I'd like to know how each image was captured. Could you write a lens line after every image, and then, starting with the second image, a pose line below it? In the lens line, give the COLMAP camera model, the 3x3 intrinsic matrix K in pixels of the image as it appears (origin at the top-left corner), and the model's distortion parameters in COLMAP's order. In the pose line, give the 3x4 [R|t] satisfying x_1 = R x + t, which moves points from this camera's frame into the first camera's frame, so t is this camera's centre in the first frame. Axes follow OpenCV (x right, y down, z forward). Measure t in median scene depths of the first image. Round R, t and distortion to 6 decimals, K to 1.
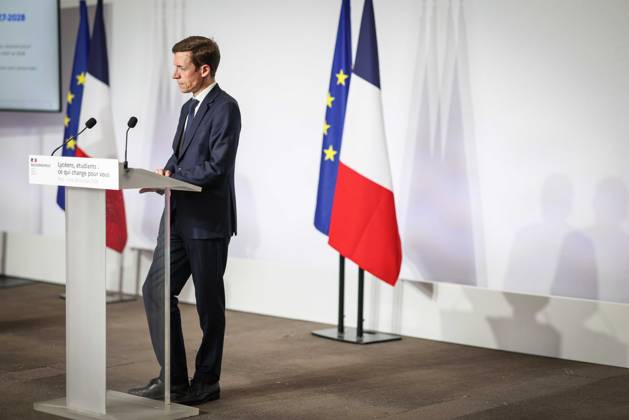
lens RADIAL K [[1562.4, 0, 314.5], [0, 1562.4, 210.0], [0, 0, 1]] dist [0.046287, -0.935078]
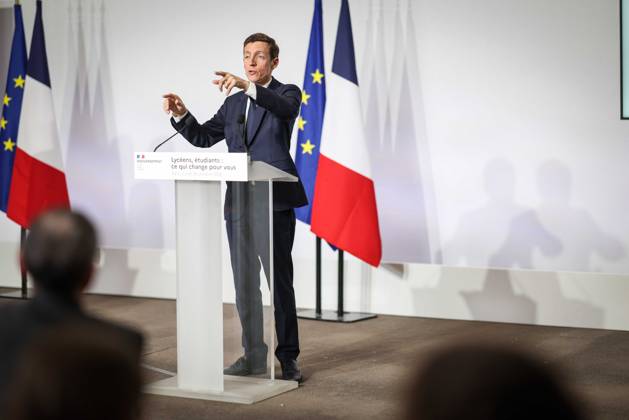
lens RADIAL K [[1562.4, 0, 314.5], [0, 1562.4, 210.0], [0, 0, 1]] dist [0.046287, -0.935078]
pose [[0.967513, -0.032922, 0.250670, -0.258165], [0.033250, 0.999443, 0.002929, 0.003984], [-0.250627, 0.005500, 0.968068, -0.042592]]
